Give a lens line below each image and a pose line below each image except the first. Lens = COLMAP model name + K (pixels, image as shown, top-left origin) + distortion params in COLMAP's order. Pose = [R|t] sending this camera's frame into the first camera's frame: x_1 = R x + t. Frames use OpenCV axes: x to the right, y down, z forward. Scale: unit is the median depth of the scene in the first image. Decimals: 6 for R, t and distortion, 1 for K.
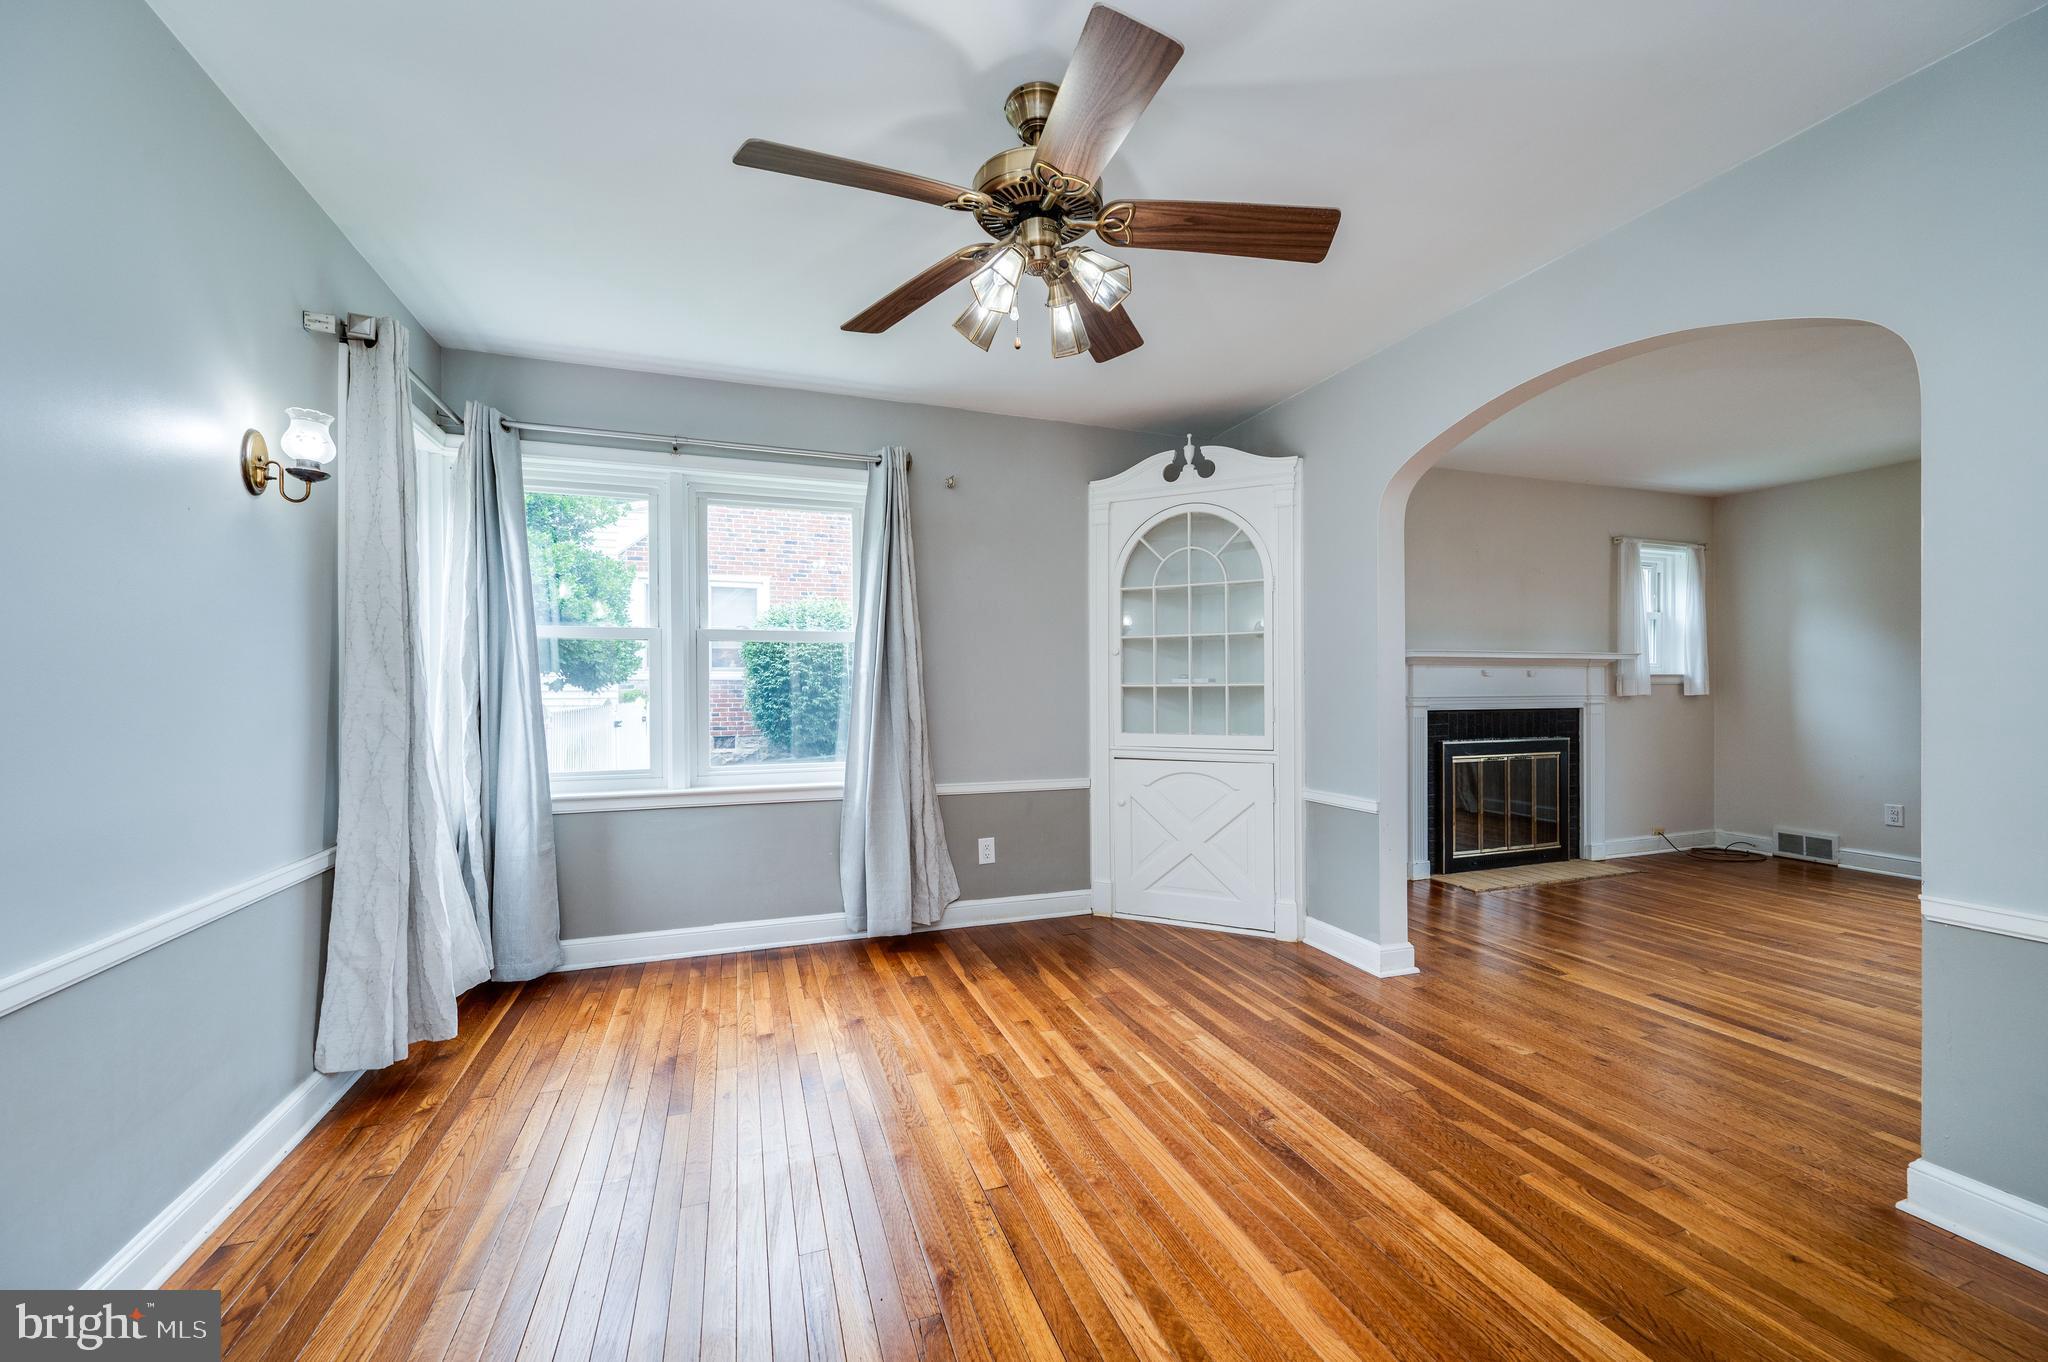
lens RADIAL K [[807.4, 0, 1026.4], [0, 807.4, 691.3], [0, 0, 1]] dist [-0.001565, -0.000363]
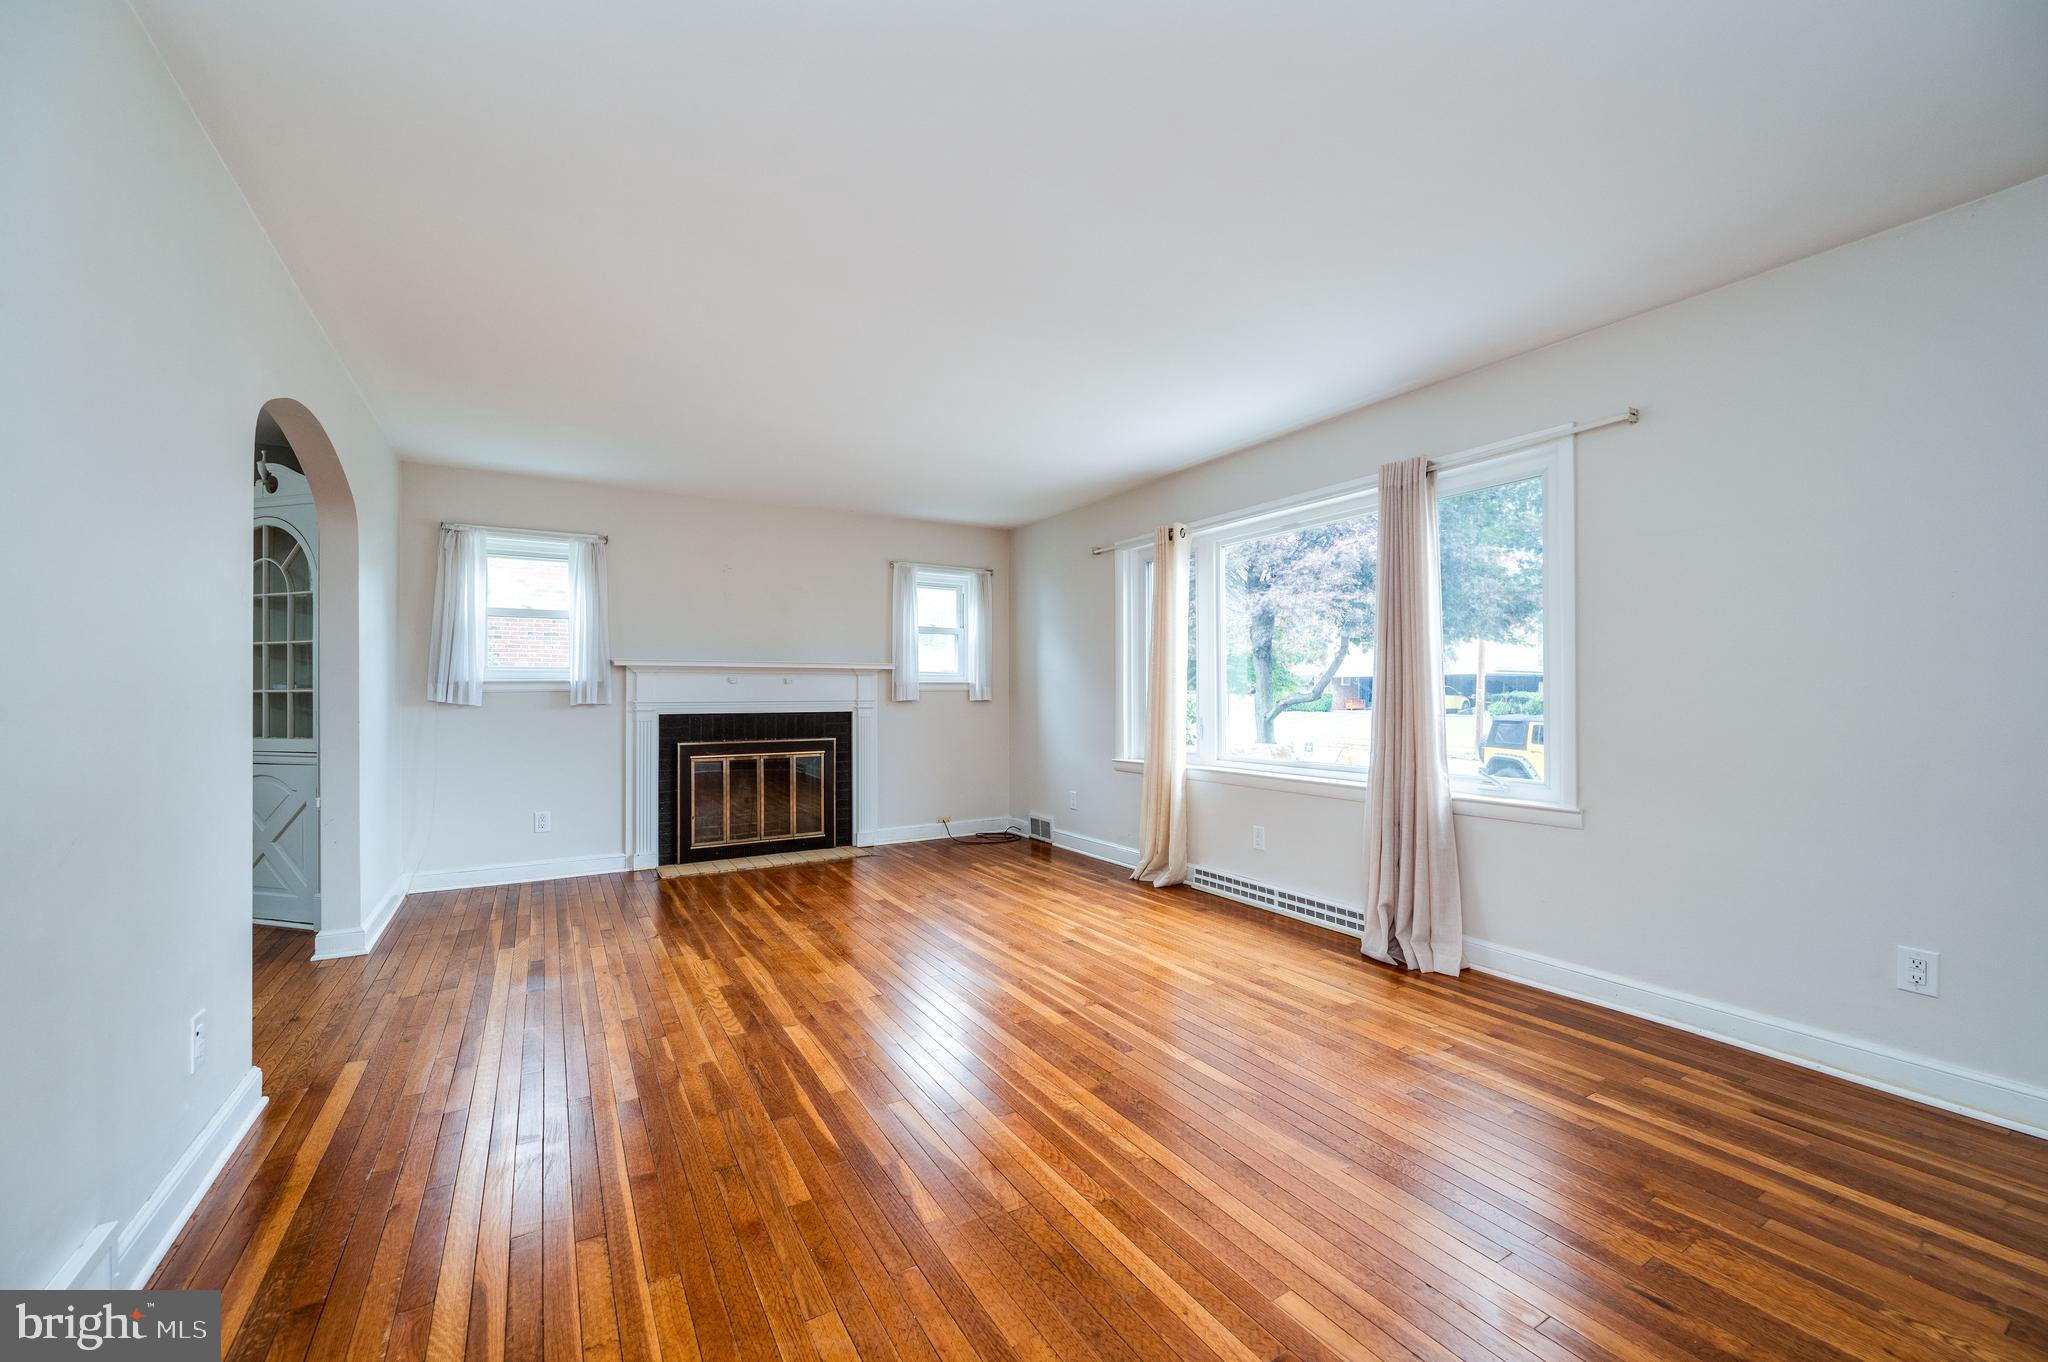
lens RADIAL K [[807.4, 0, 1026.4], [0, 807.4, 691.3], [0, 0, 1]] dist [-0.001565, -0.000363]
pose [[0.982782, 0.000367, 0.184767, 0.739407], [0.000779, 0.999981, -0.006127, -0.000763], [-0.184765, 0.006165, 0.982763, -0.158084]]
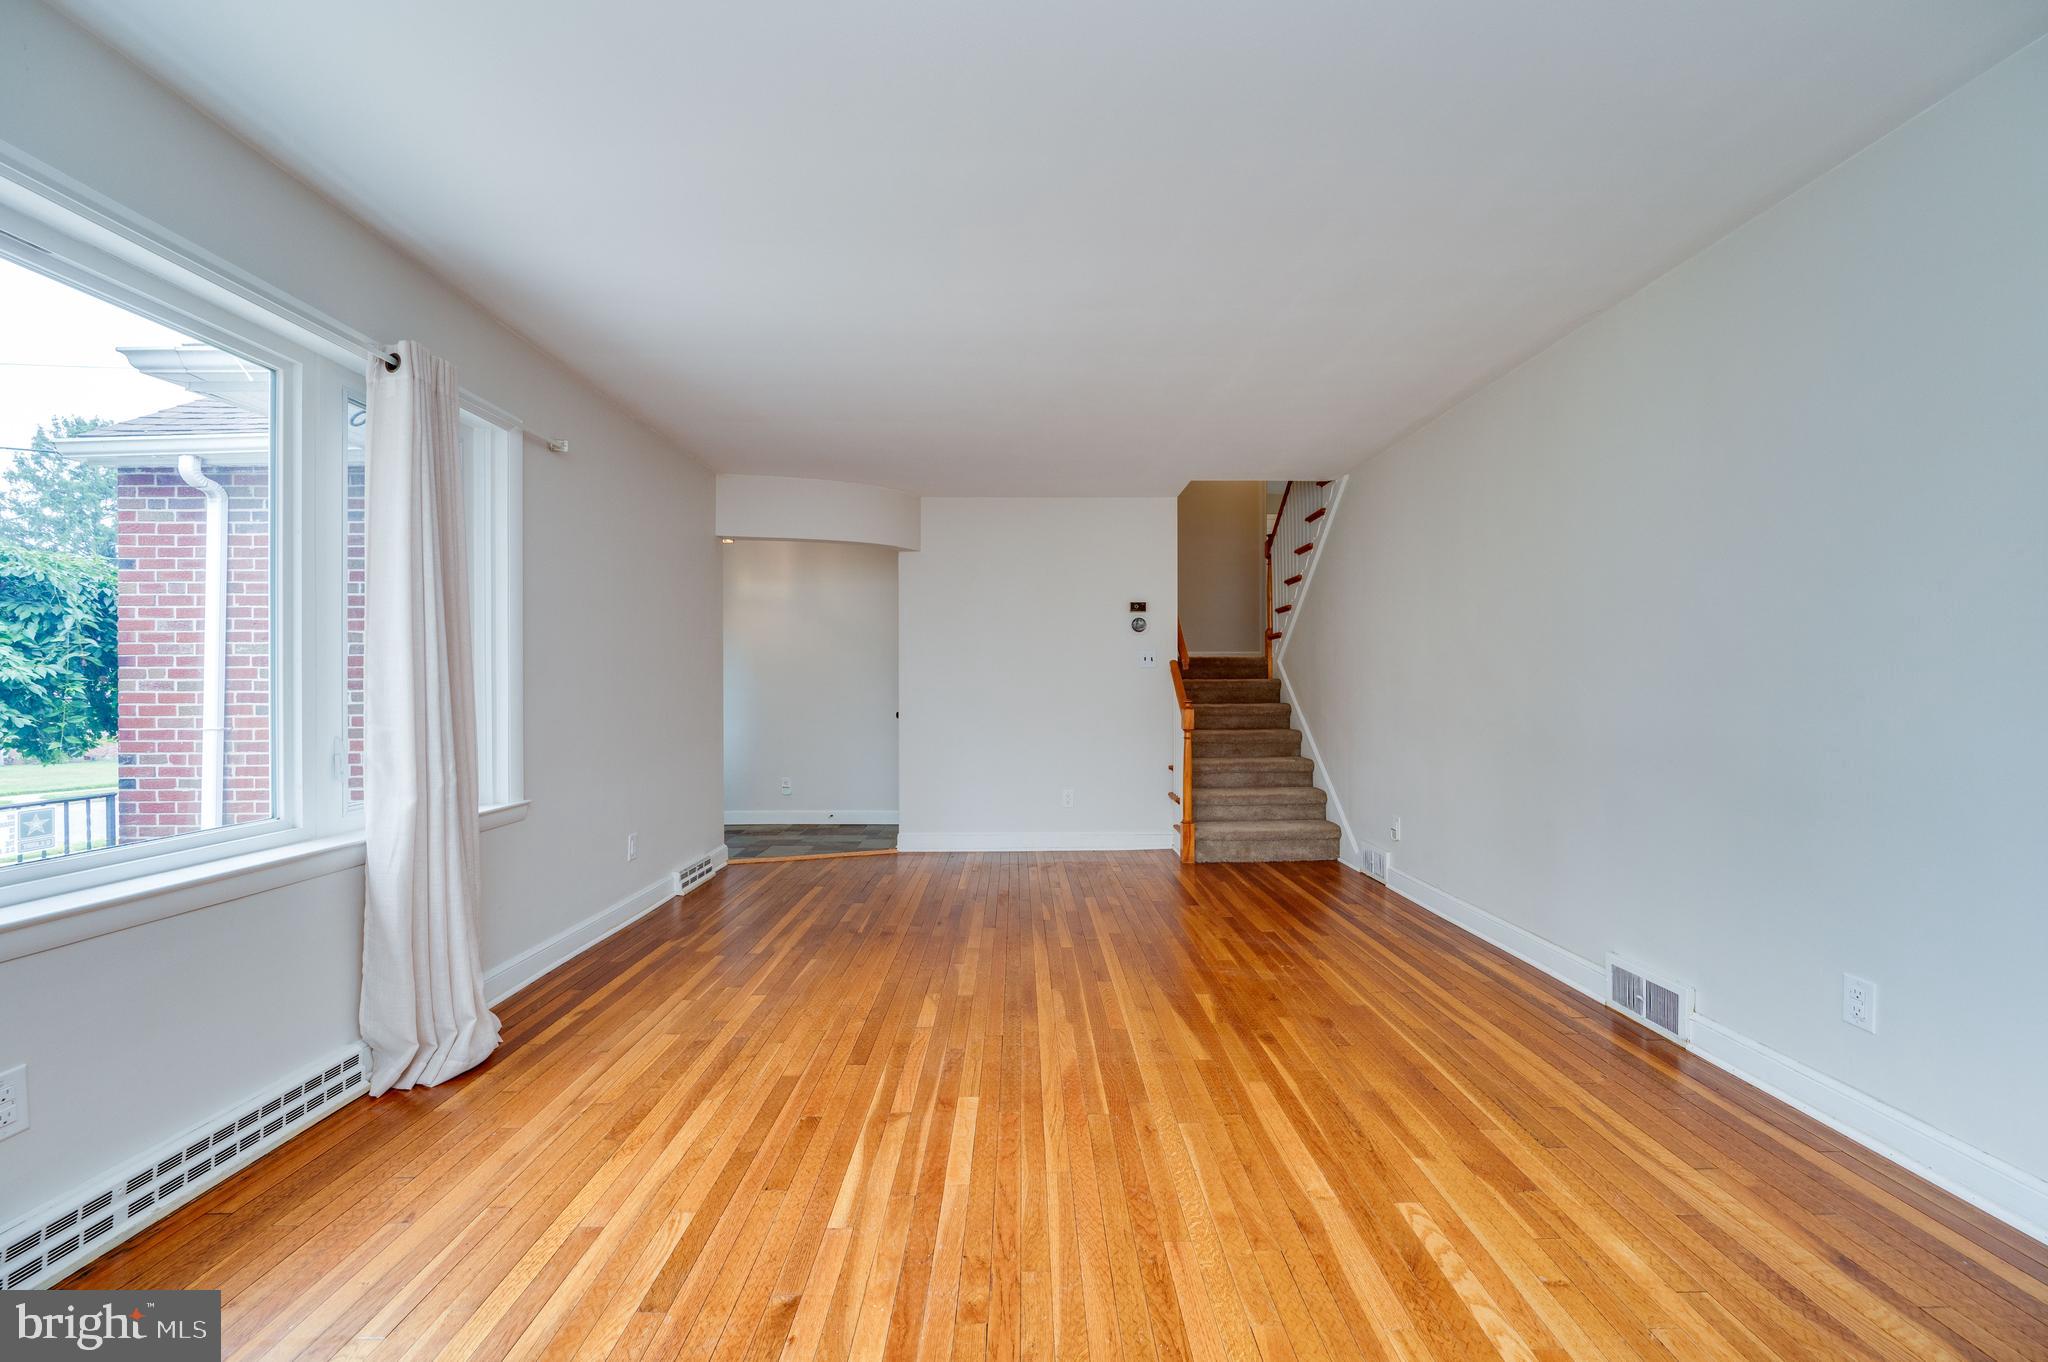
lens RADIAL K [[819.0, 0, 1028.6], [0, 819.0, 682.1], [0, 0, 1]] dist [-0.000934, -0.000183]
pose [[-0.943429, 0.006605, 0.331507, 0.686864], [0.006139, 0.999978, -0.002450, -0.002133], [-0.331516, -0.000276, -0.943449, 0.771066]]
